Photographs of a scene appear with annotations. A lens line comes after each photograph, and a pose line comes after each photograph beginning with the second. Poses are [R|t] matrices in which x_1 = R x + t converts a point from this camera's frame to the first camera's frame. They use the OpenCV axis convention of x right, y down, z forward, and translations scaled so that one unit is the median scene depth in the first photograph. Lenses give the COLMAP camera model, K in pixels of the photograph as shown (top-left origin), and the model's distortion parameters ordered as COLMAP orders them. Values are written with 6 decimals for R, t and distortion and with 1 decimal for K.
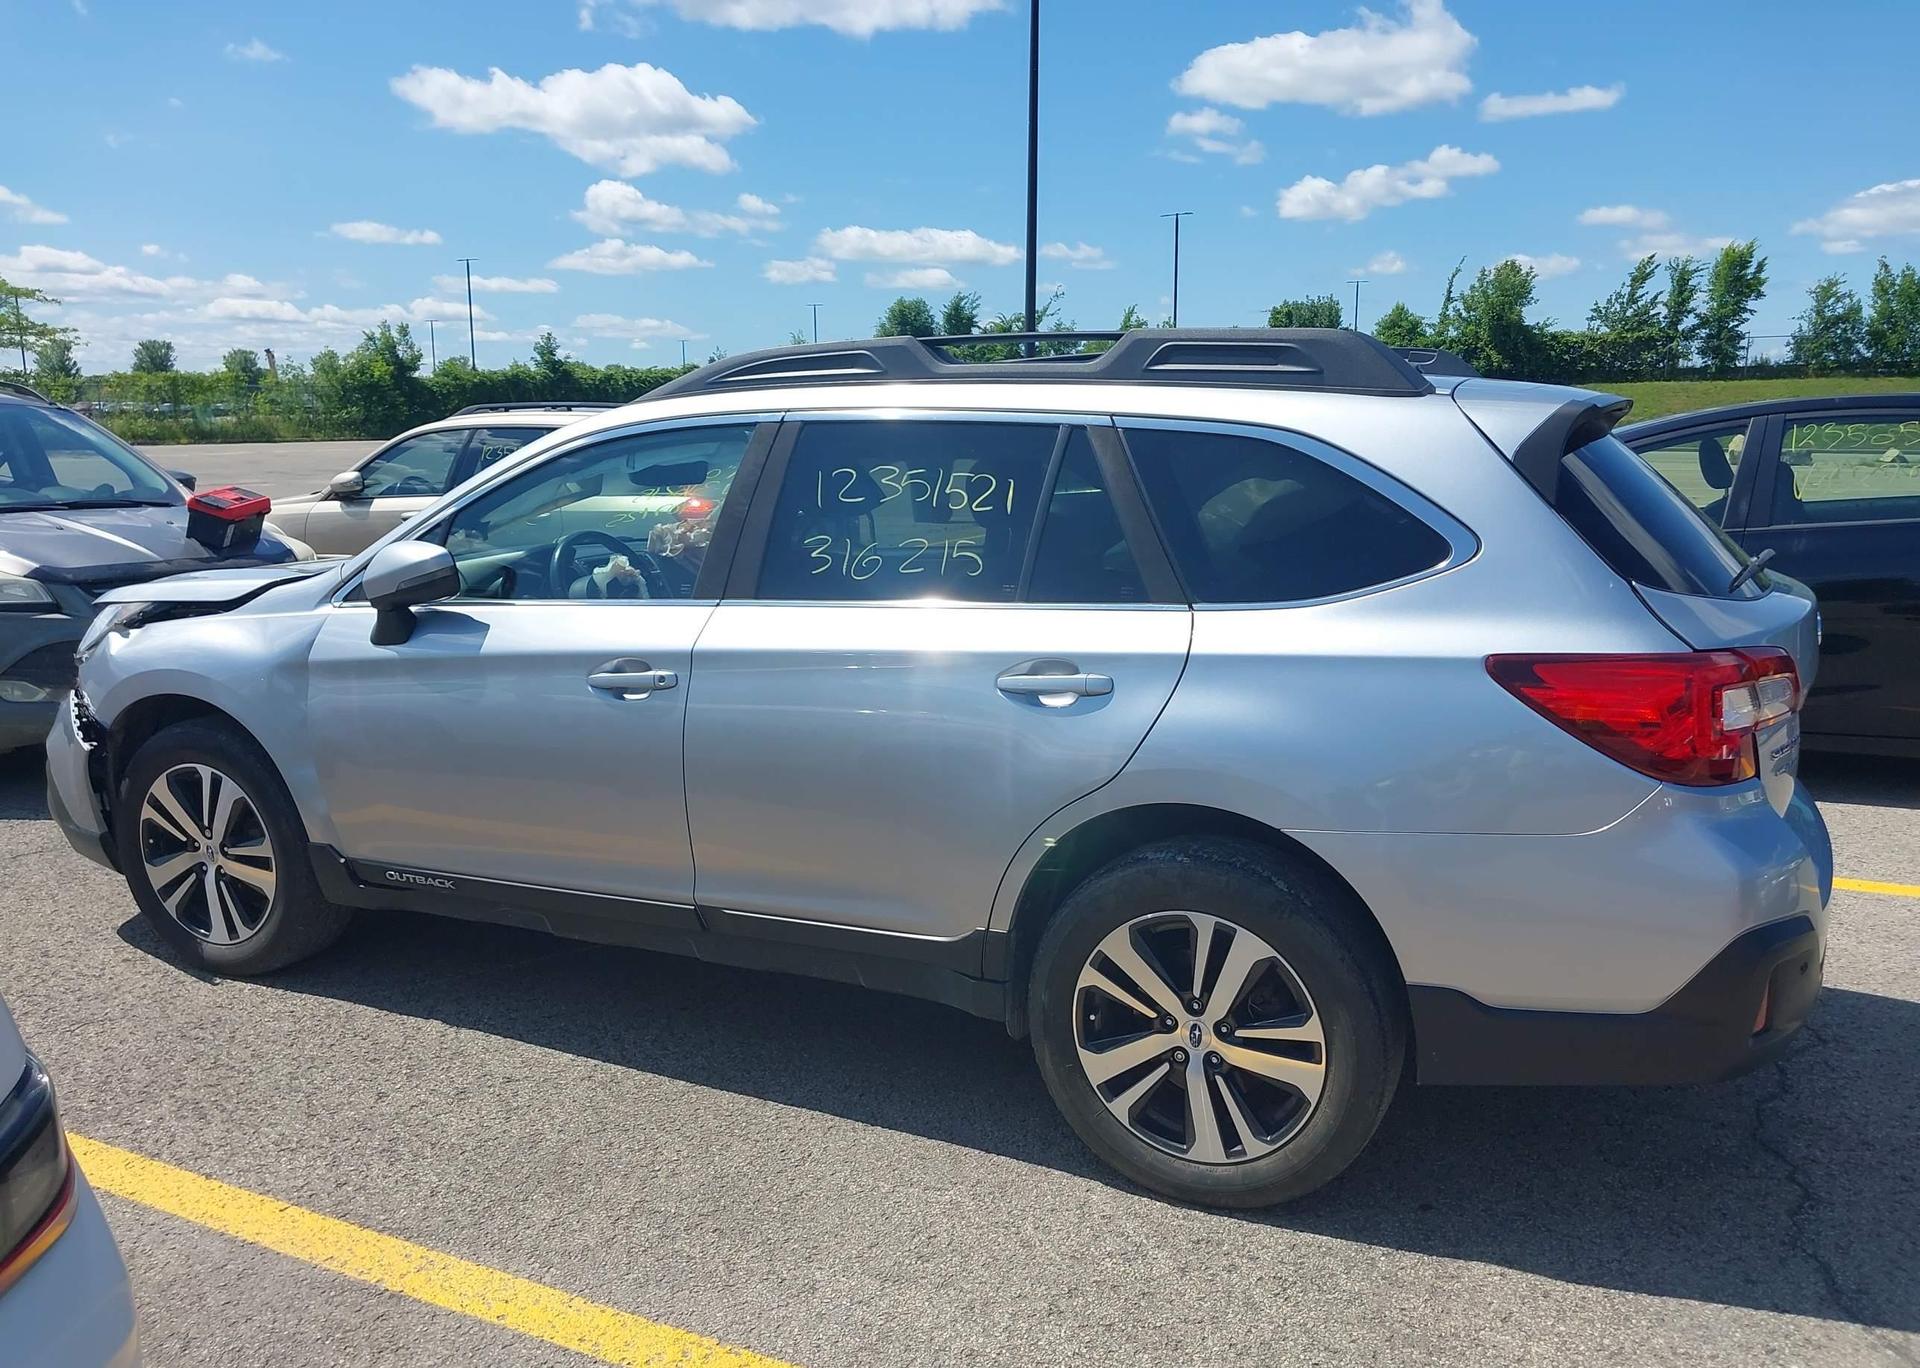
lens RADIAL K [[1556.2, 0, 956.9], [0, 1556.2, 686.6], [0, 0, 1]] dist [0.024597, -0.026179]
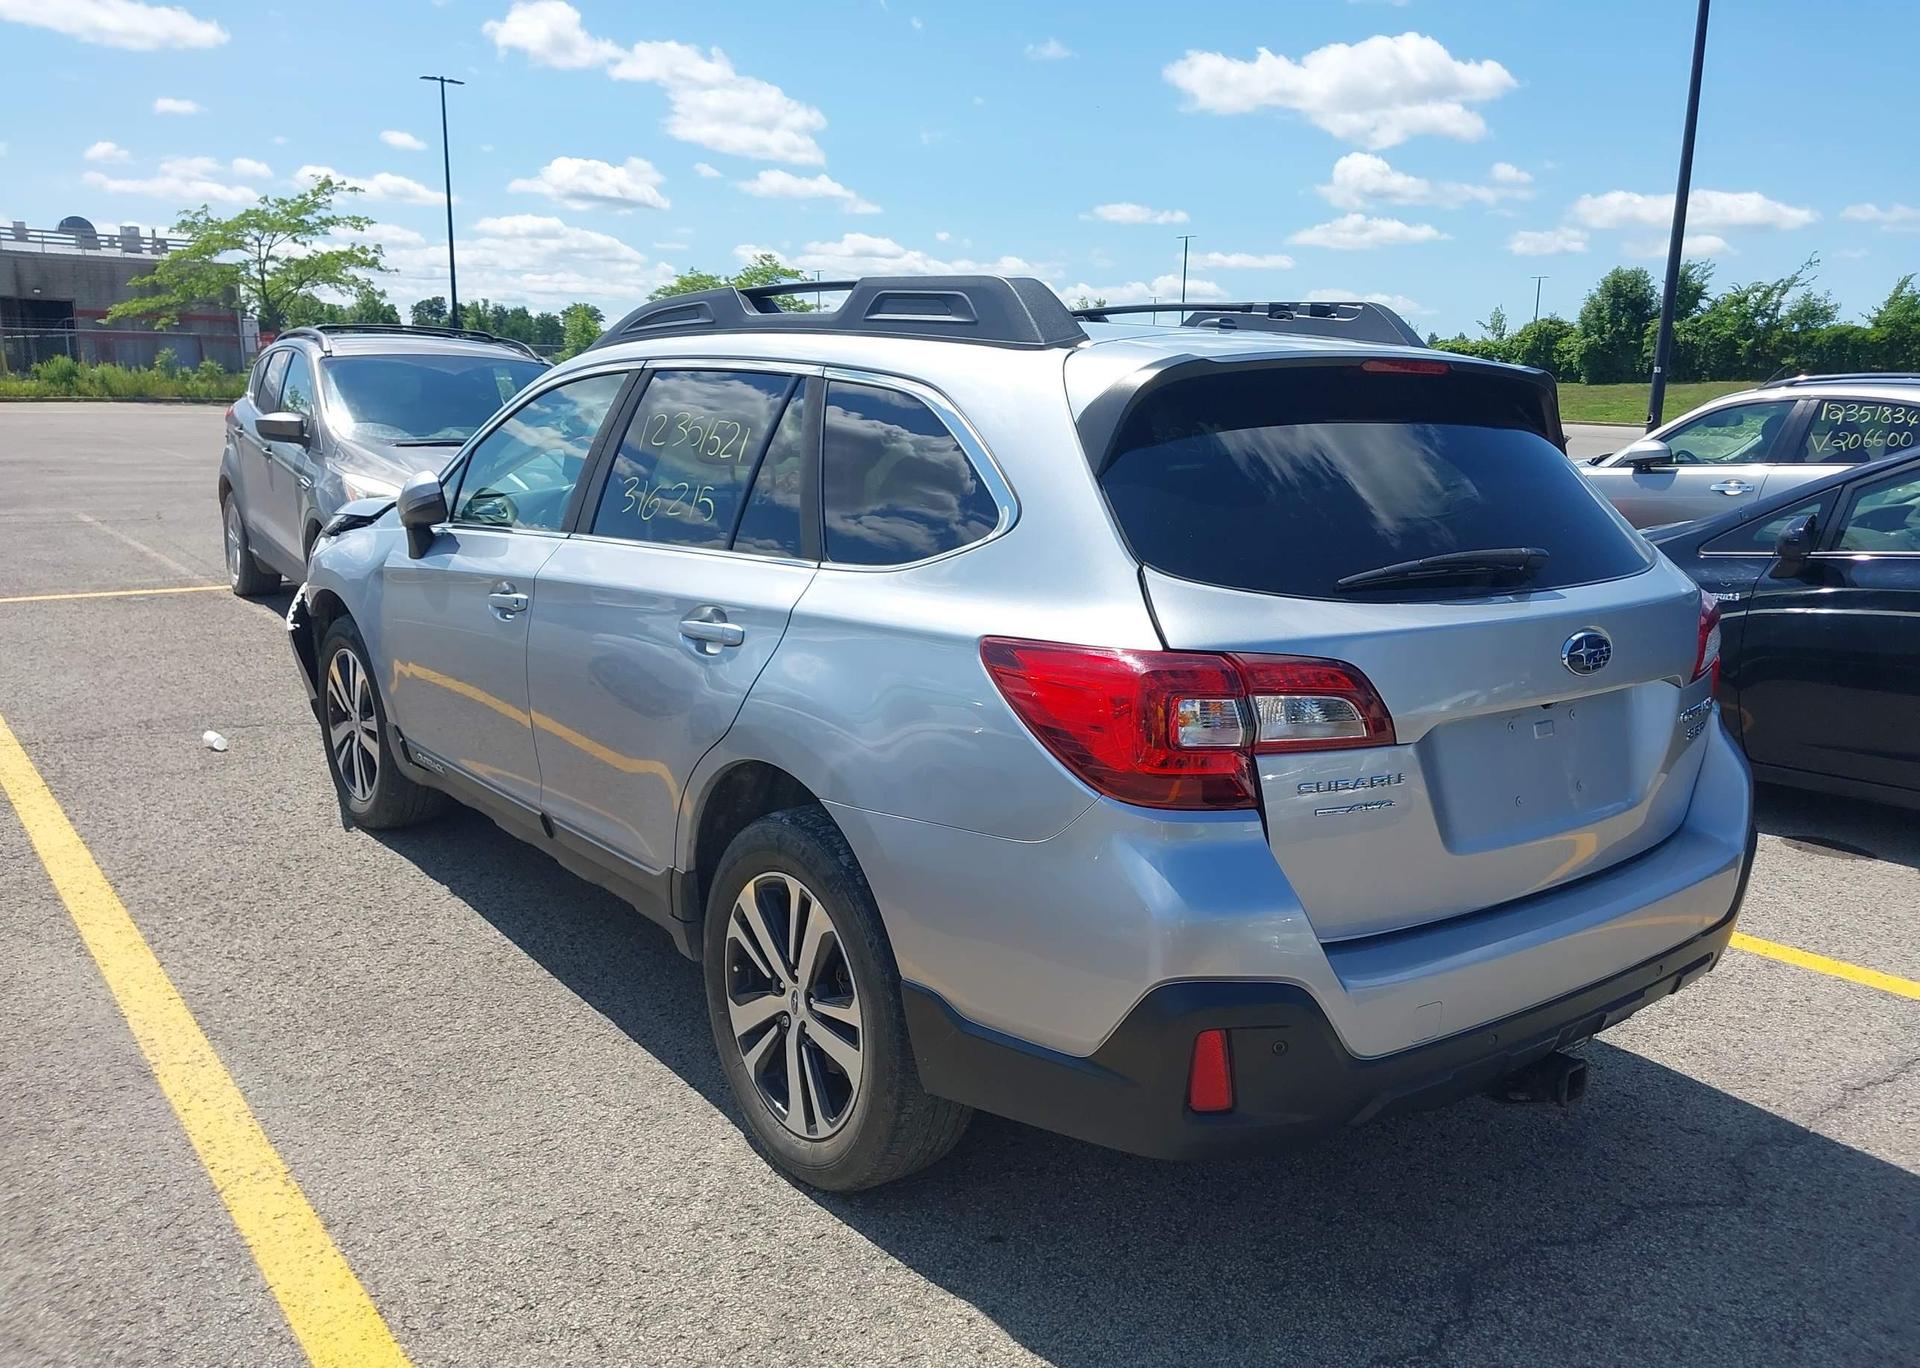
lens RADIAL K [[1556.2, 0, 944.8], [0, 1556.2, 675.6], [0, 0, 1]] dist [0.024597, -0.026179]
pose [[0.891067, 0.104418, -0.441698, 0.487542], [-0.101065, 0.994391, 0.031190, -0.015221], [0.442477, 0.016848, 0.896622, 0.122092]]
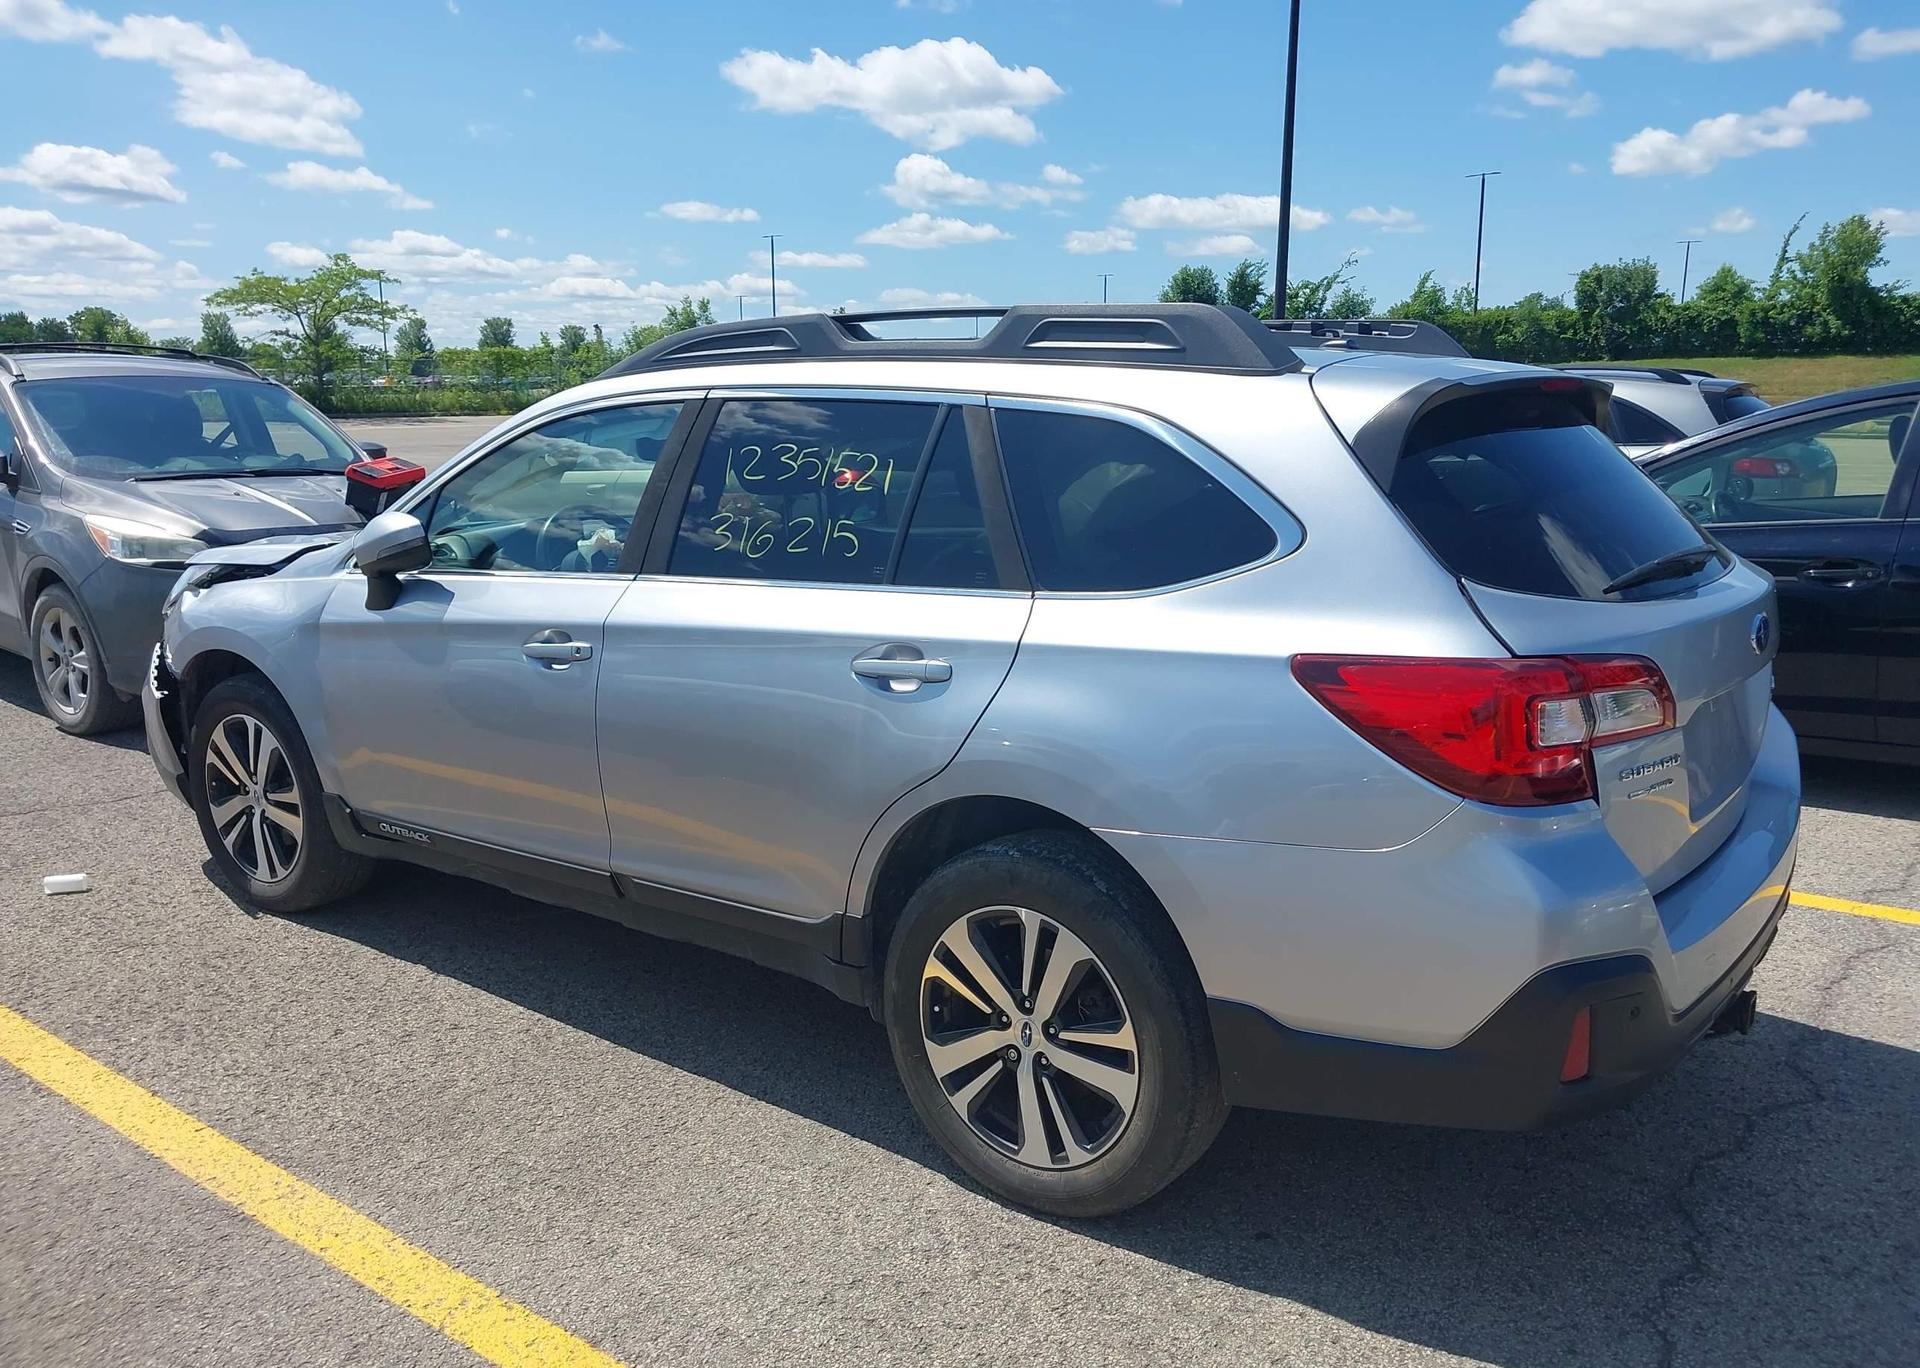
lens RADIAL K [[1556.2, 0, 958.4], [0, 1556.2, 689.6], [0, 0, 1]] dist [0.024597, -0.026179]
pose [[0.981476, 0.036358, -0.188102, 0.215171], [-0.032634, 0.999206, 0.022861, -0.009404], [0.188784, -0.016299, 0.981883, 0.031505]]
